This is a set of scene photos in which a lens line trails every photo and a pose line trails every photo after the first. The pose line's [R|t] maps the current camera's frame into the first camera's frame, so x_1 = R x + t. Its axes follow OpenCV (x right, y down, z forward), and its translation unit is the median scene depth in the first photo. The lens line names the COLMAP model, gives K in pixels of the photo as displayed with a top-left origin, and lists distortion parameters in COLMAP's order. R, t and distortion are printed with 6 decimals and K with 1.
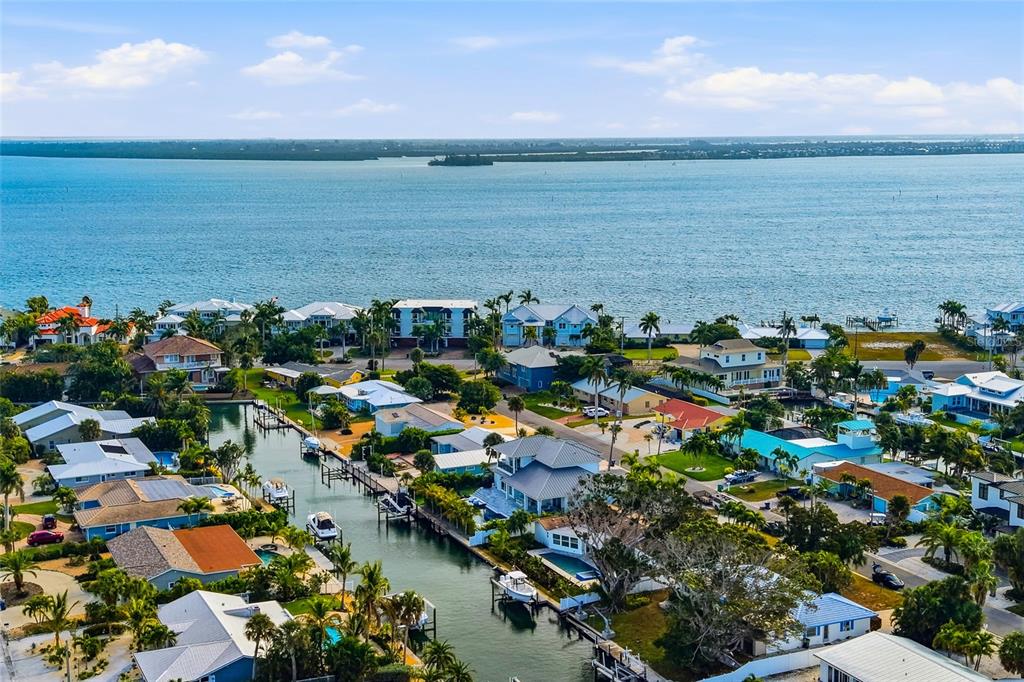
lens RADIAL K [[1359.0, 0, 512.0], [0, 1359.0, 341.0], [0, 0, 1]] dist [0.241325, -0.840057]
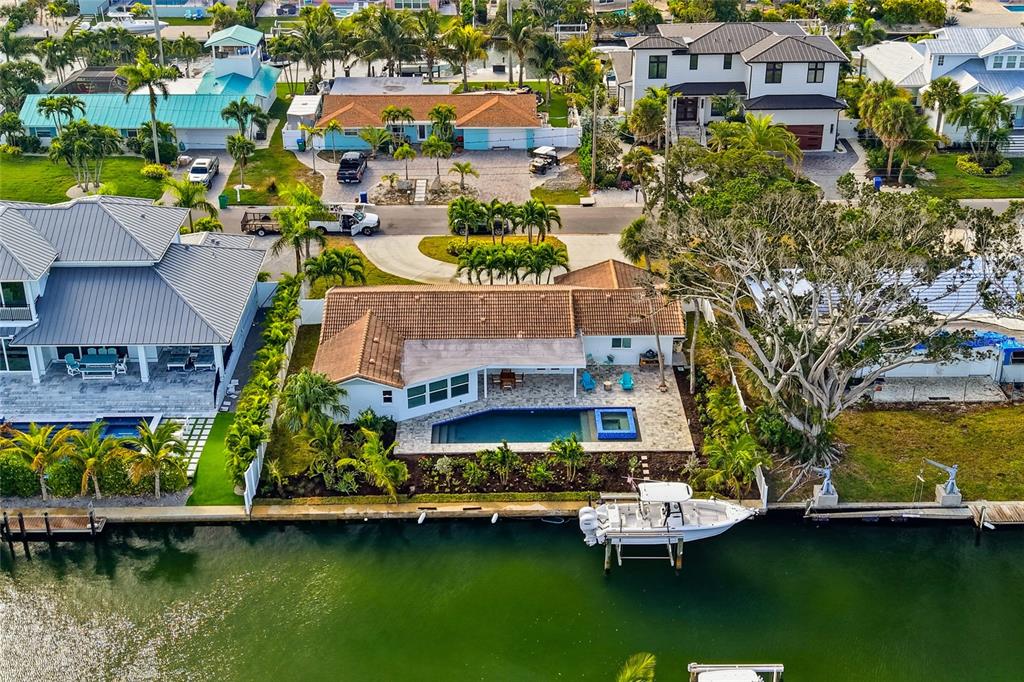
lens RADIAL K [[1359.0, 0, 512.0], [0, 1359.0, 341.0], [0, 0, 1]] dist [0.241325, -0.840057]
pose [[0.406741, -0.397602, 0.822480, -0.312641], [0.136284, 0.916653, 0.375731, -0.034266], [-0.903321, -0.040734, 0.427028, 0.779717]]
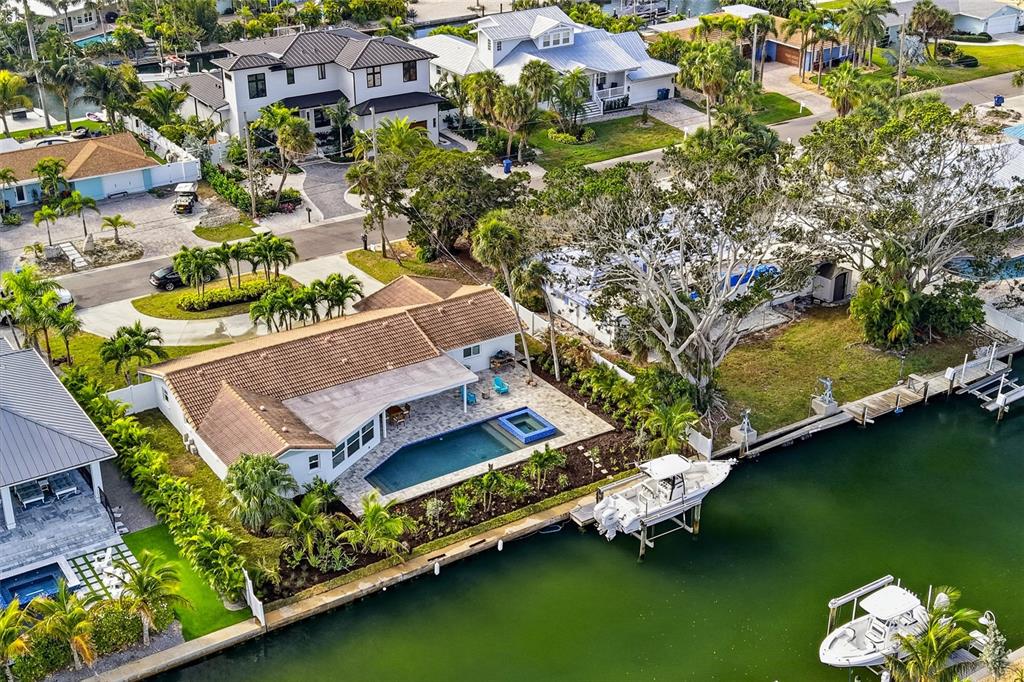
lens RADIAL K [[1359.0, 0, 512.0], [0, 1359.0, 341.0], [0, 0, 1]] dist [0.241325, -0.840057]
pose [[-0.150993, -0.424491, 0.892754, -0.330381], [0.144775, 0.883874, 0.444755, -0.061837], [-0.977876, 0.196403, -0.072003, 0.968188]]
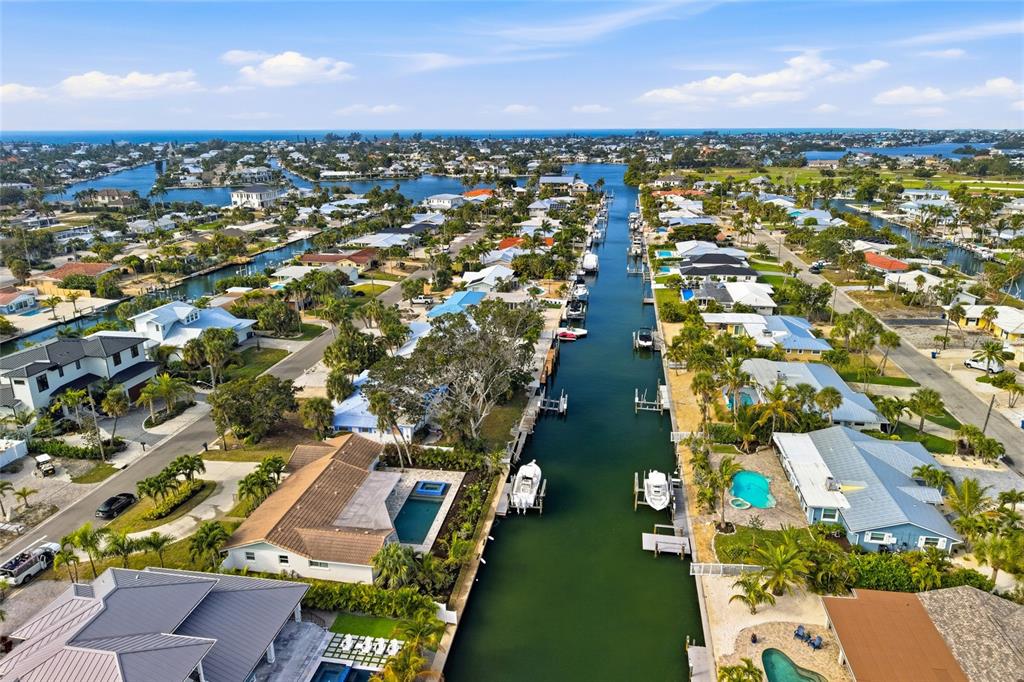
lens RADIAL K [[664.9, 0, 510.6], [0, 664.9, 380.6], [0, 0, 1]] dist [0.048824, -0.064508]
pose [[-0.827983, -0.188712, 0.528046, -0.194804], [0.092633, 0.882704, 0.460709, -0.085690], [-0.553049, 0.430374, -0.713382, 1.177992]]
